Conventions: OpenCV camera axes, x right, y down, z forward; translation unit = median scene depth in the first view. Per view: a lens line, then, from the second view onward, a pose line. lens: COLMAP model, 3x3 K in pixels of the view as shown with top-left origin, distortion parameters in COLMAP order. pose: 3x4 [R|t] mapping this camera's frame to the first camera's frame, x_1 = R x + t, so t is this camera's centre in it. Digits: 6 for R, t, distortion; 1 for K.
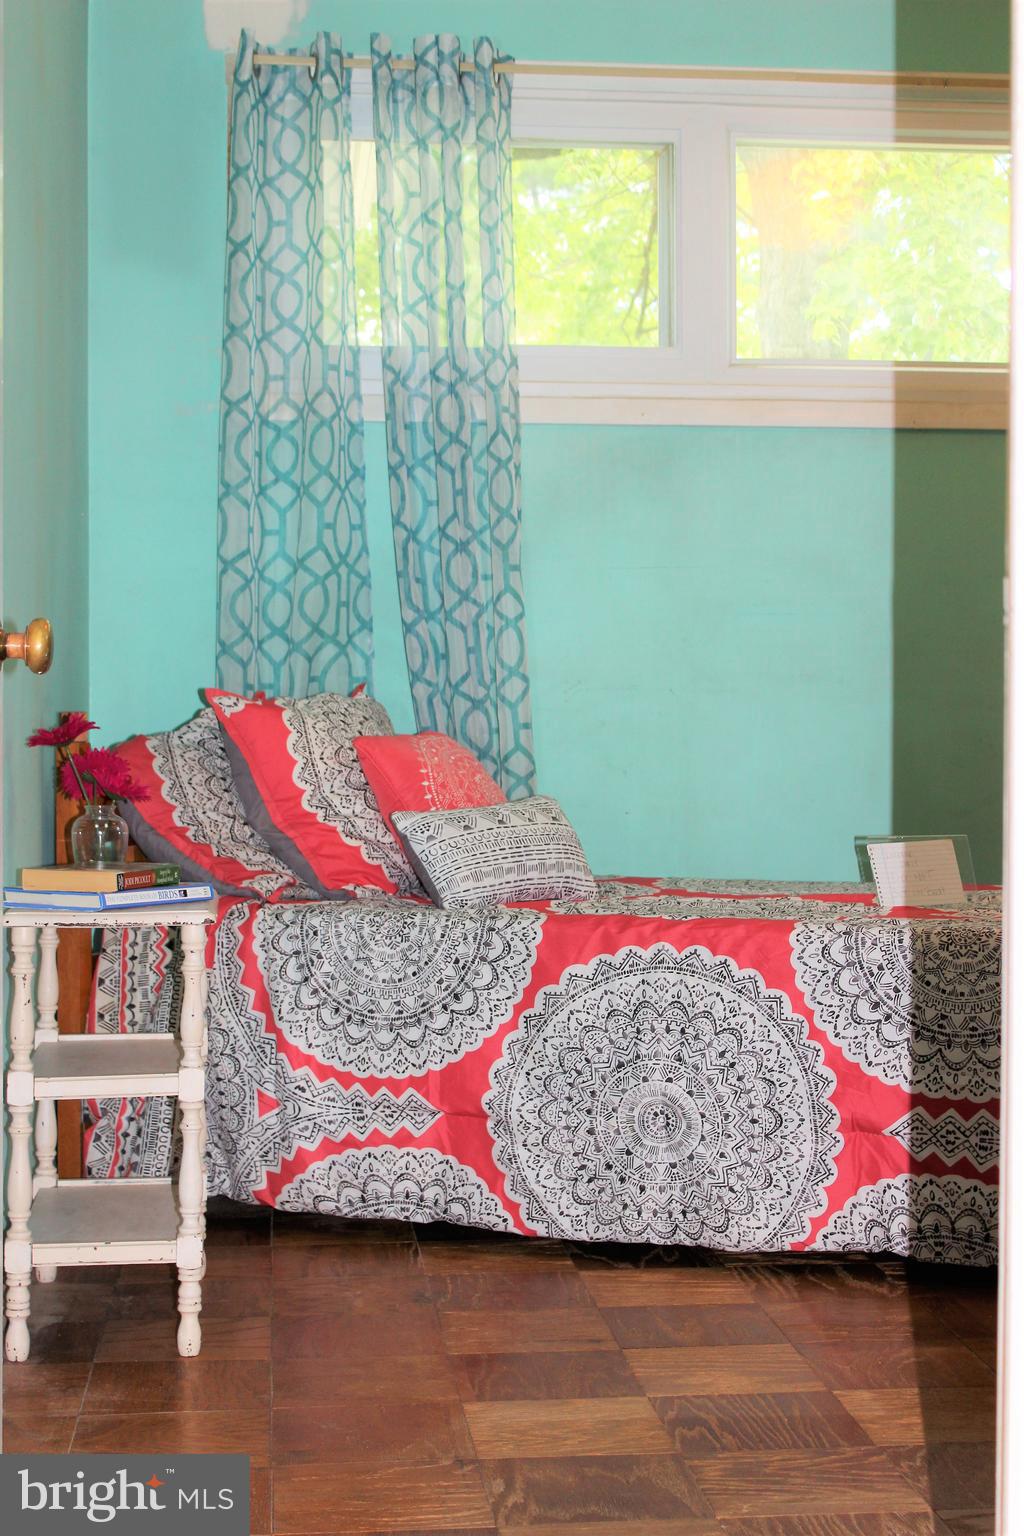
lens RADIAL K [[2486.8, 0, 509.9], [0, 2486.8, 770.0], [0, 0, 1]] dist [0.035108, 0.000000]
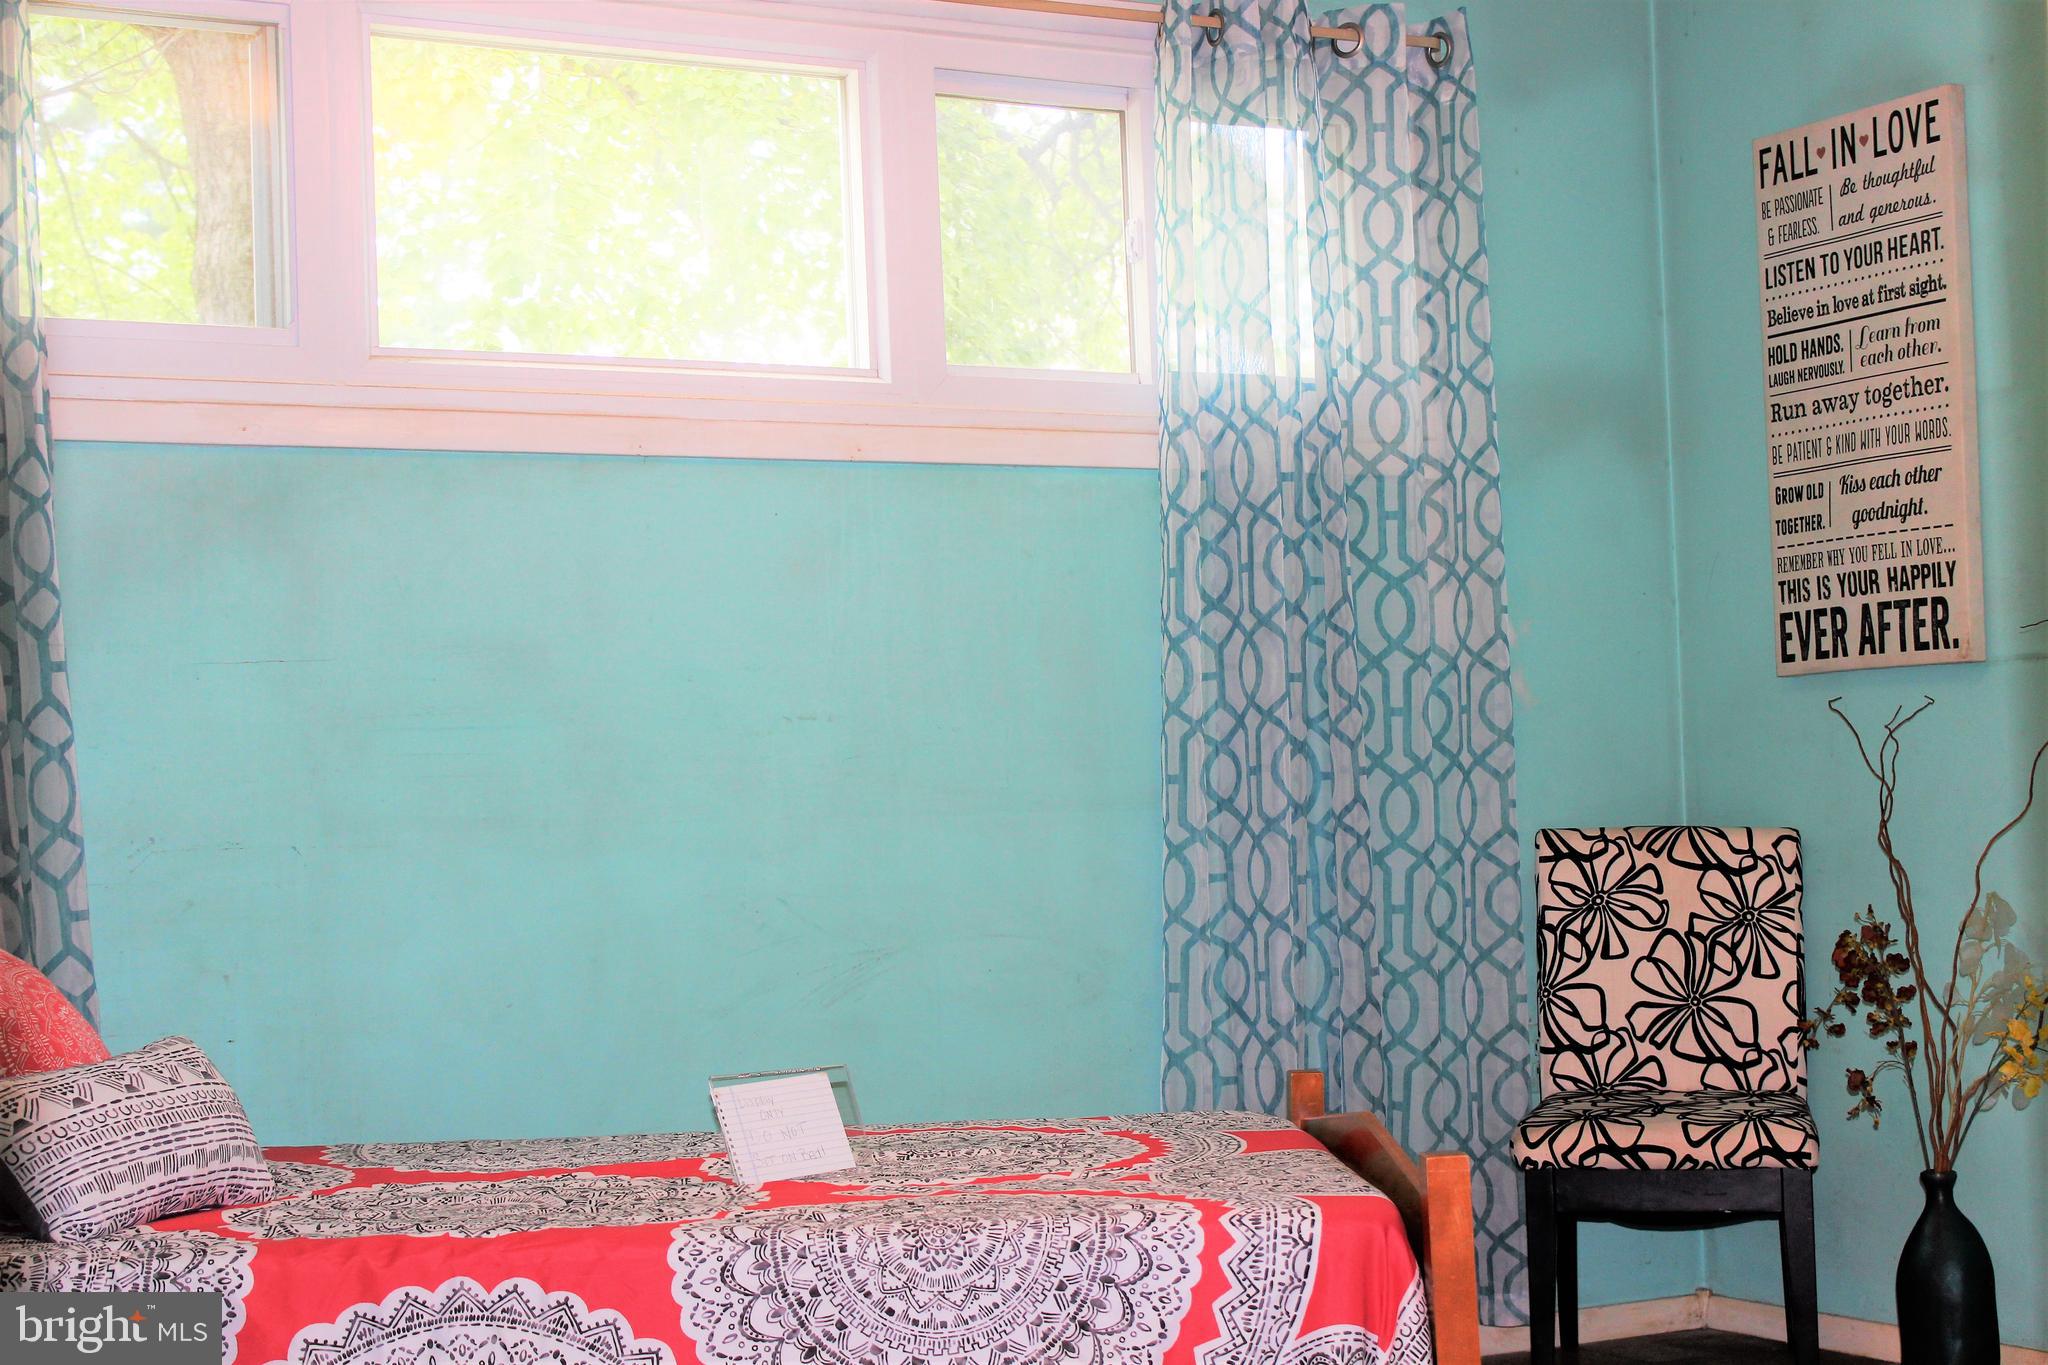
lens RADIAL K [[3315.7, 0, 1027.6], [0, 3315.7, 678.0], [0, 0, 1]] dist [0.035108, 0.000000]
pose [[0.923689, -0.014880, 0.382855, -0.125169], [0.038421, 0.997806, -0.053915, -0.030778], [-0.381213, 0.064510, 0.922234, 0.165086]]
